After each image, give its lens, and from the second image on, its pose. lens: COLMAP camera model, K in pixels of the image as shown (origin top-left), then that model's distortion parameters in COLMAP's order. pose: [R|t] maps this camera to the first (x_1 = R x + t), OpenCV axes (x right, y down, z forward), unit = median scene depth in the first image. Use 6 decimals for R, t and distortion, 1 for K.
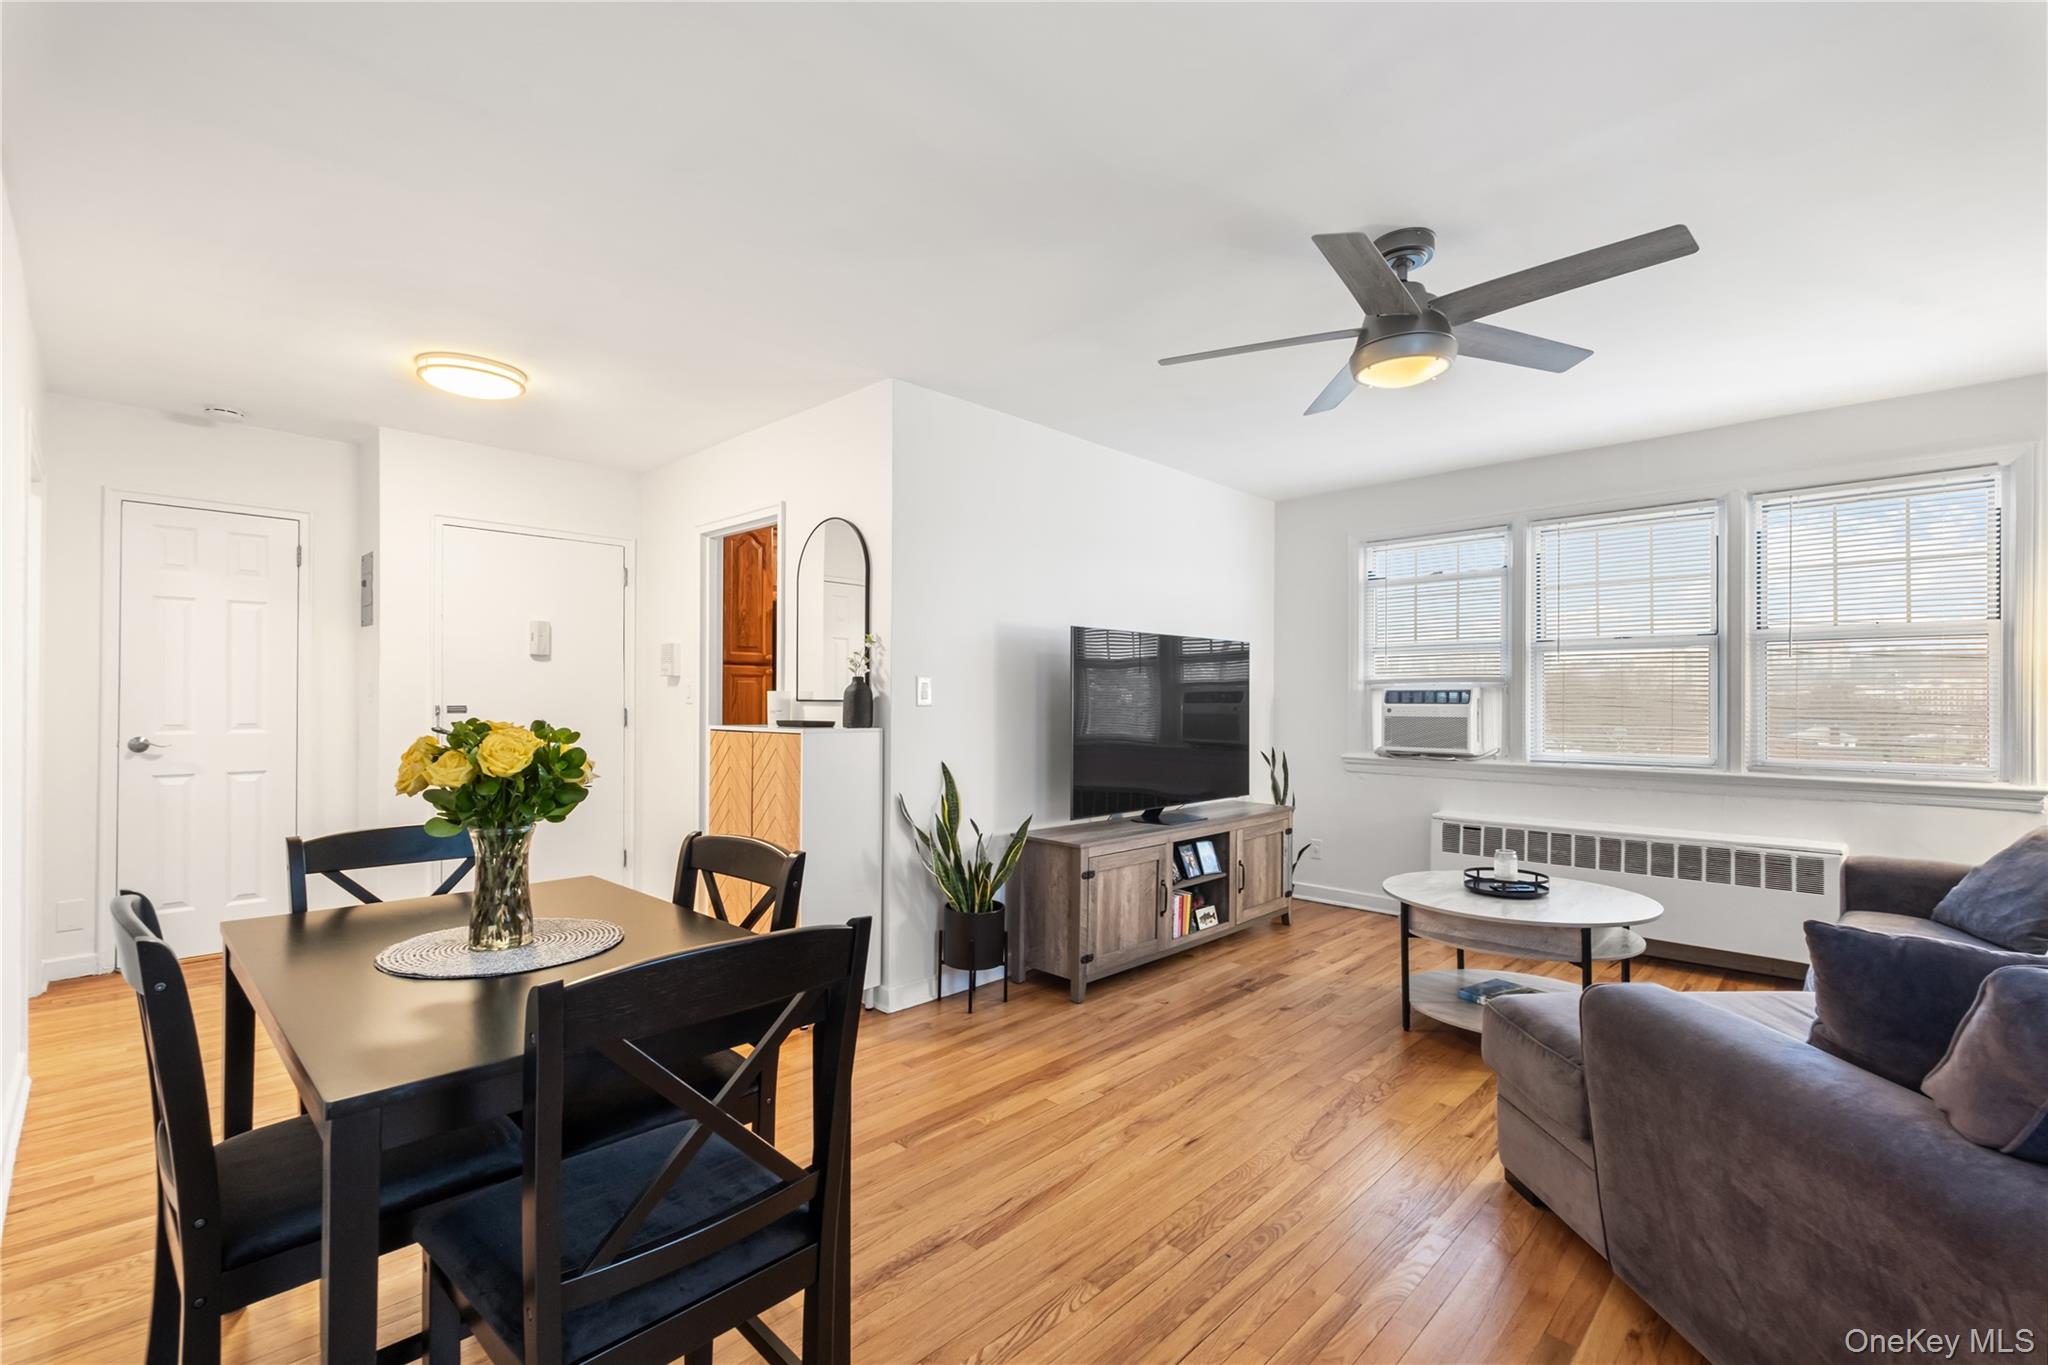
lens RADIAL K [[892.7, 0, 1029.2], [0, 892.7, 693.0], [0, 0, 1]] dist [-0.000954, -0.001452]
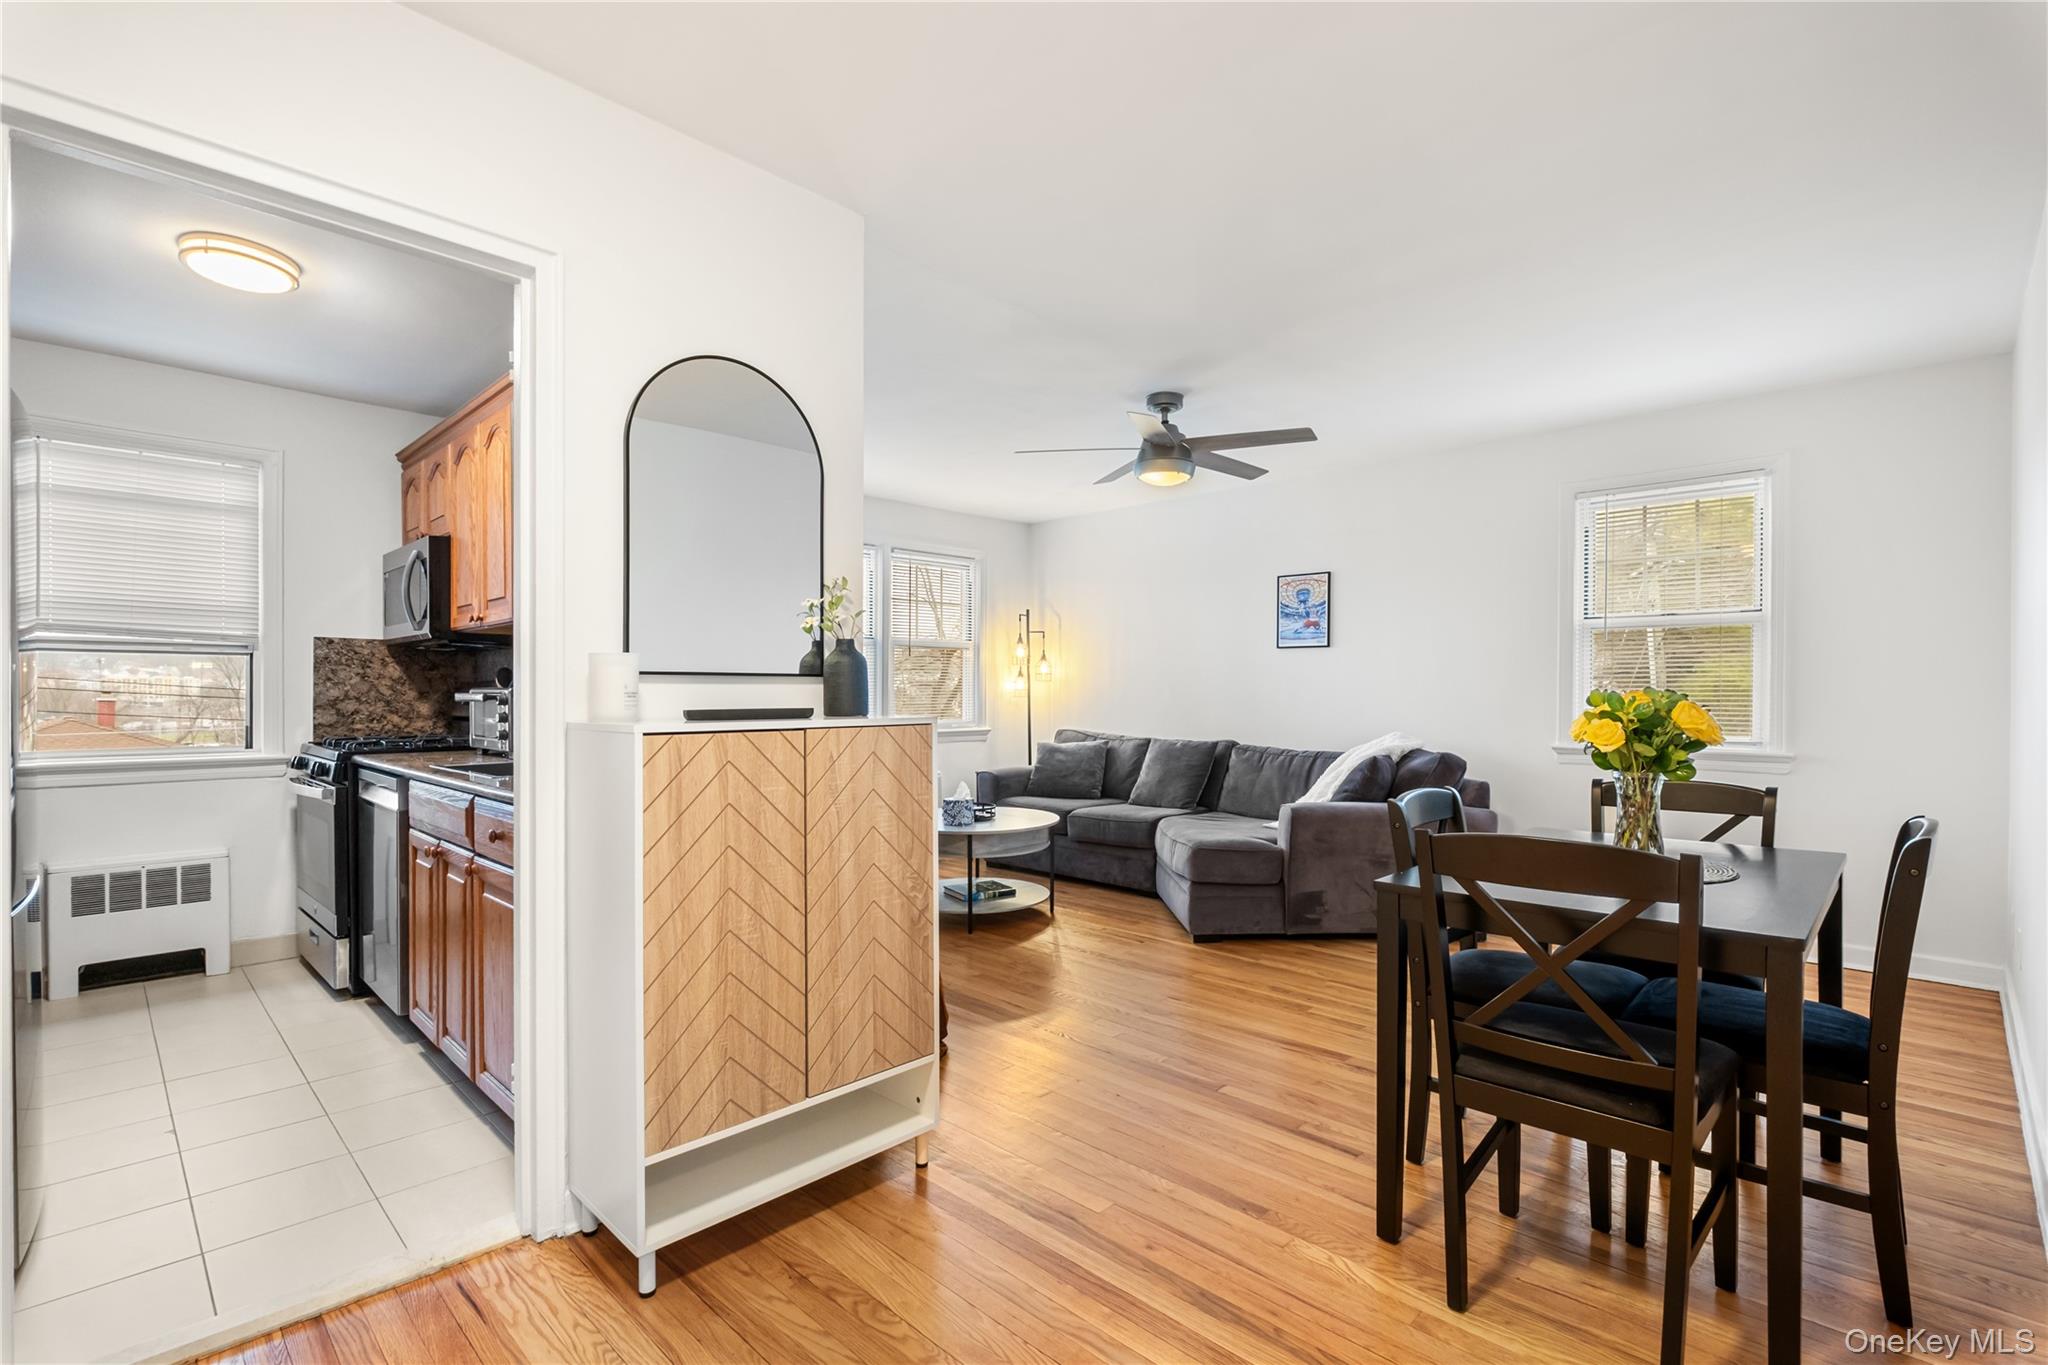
lens RADIAL K [[932.8, 0, 1025.4], [0, 932.8, 704.4], [0, 0, 1]] dist [-0.000229, -0.000629]
pose [[0.007366, -0.017518, 0.999819, -0.814046], [-0.009346, 0.999802, 0.017587, 0.015620], [-0.999929, -0.009474, 0.007201, 0.790769]]
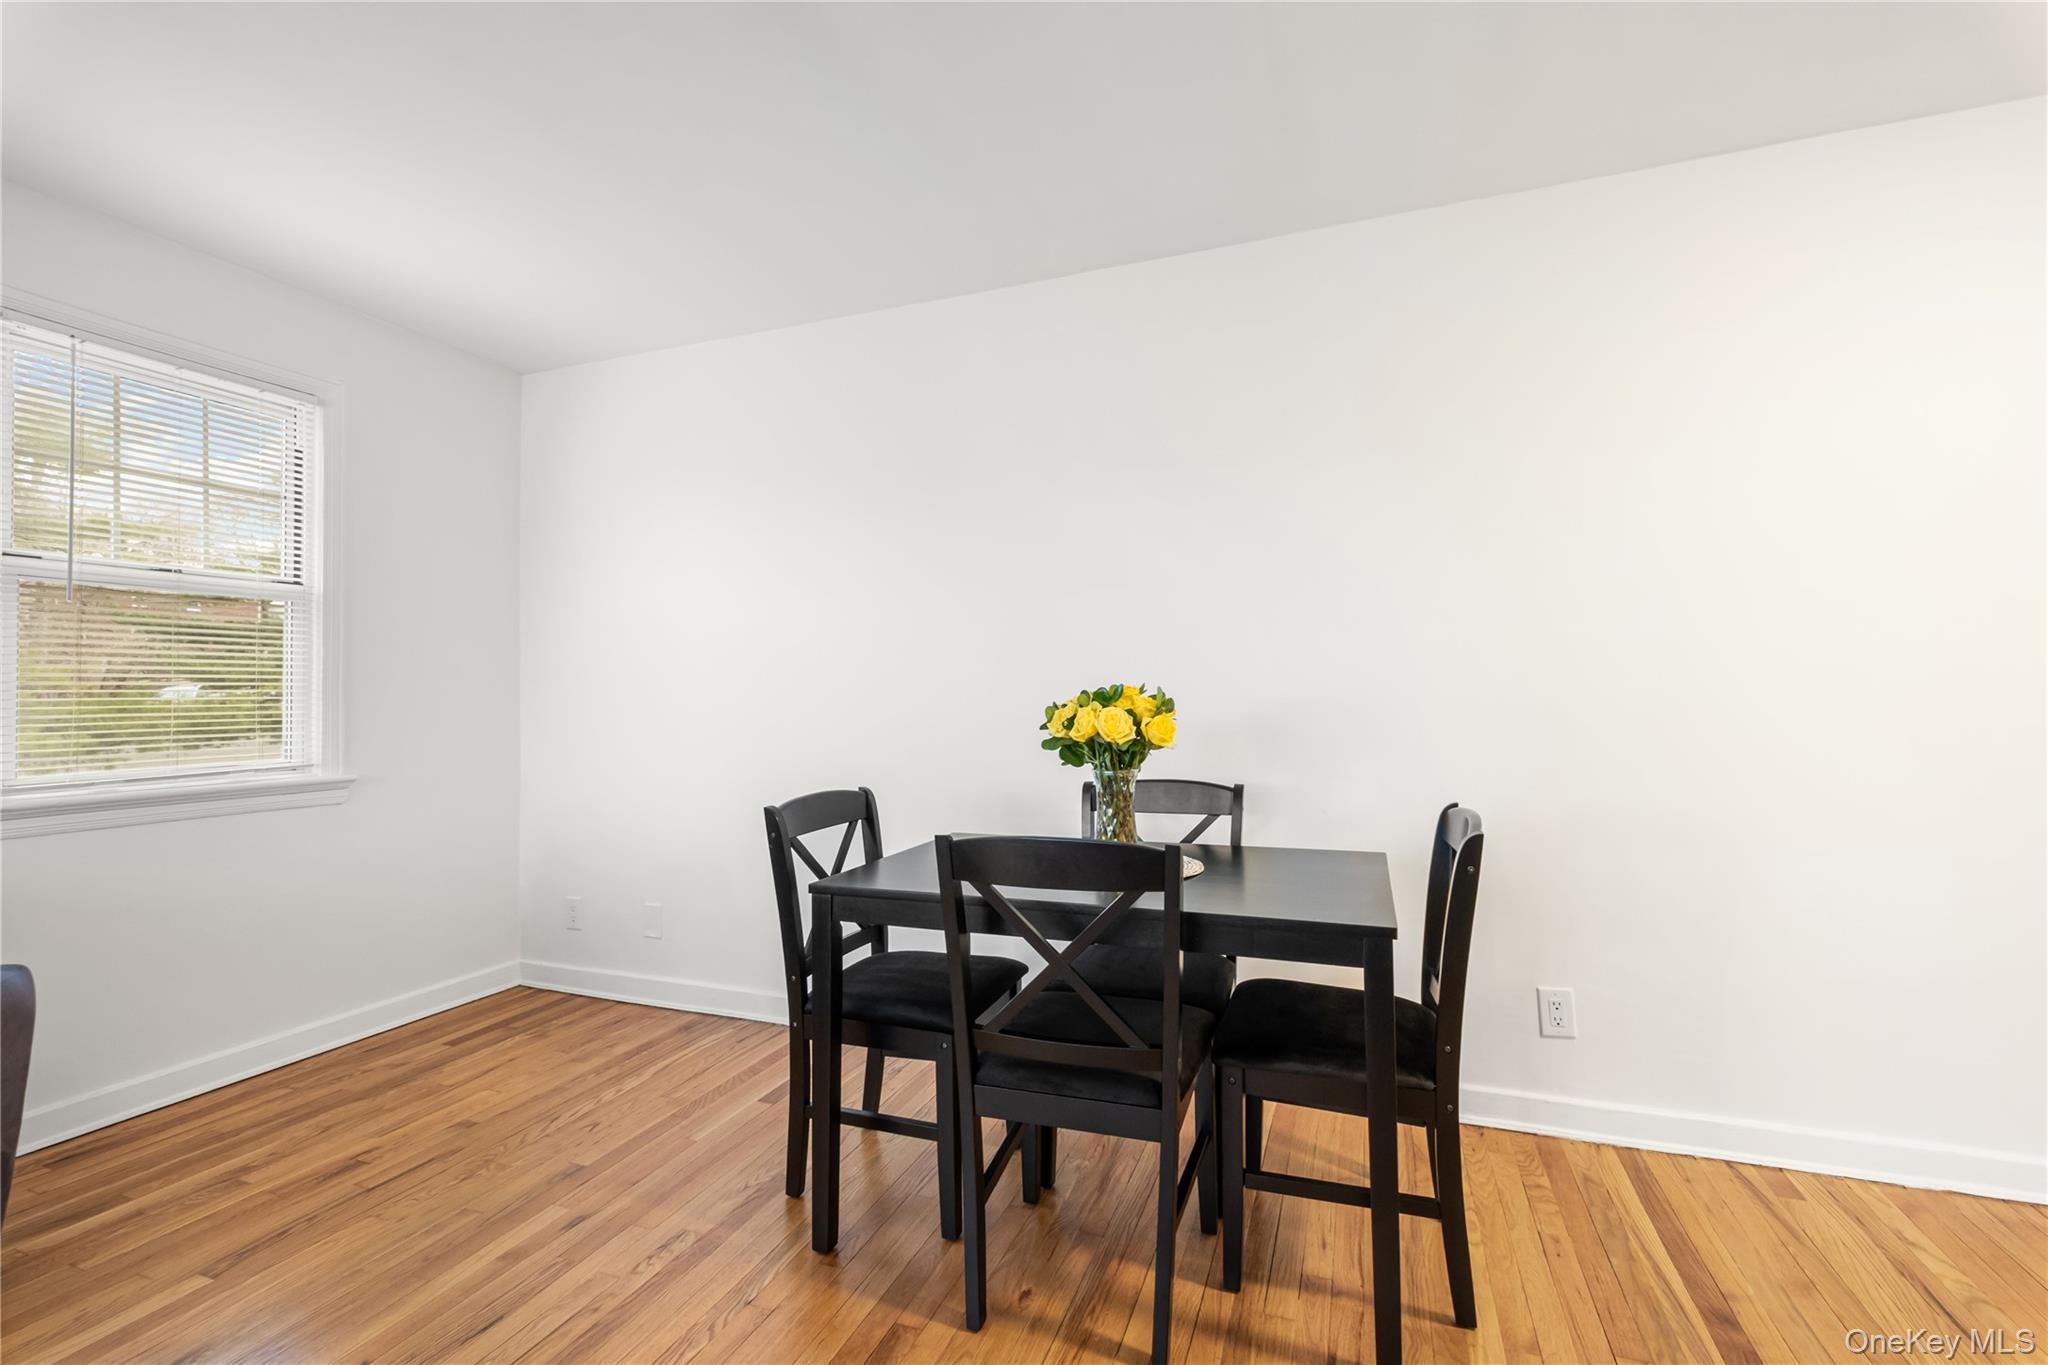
lens RADIAL K [[892.7, 0, 1029.2], [0, 892.7, 693.0], [0, 0, 1]] dist [-0.000954, -0.001452]
pose [[-0.917431, 0.001496, -0.397891, 0.011113], [0.005768, 0.999938, -0.009541, 0.023605], [0.397852, -0.011048, -0.917383, 0.885551]]
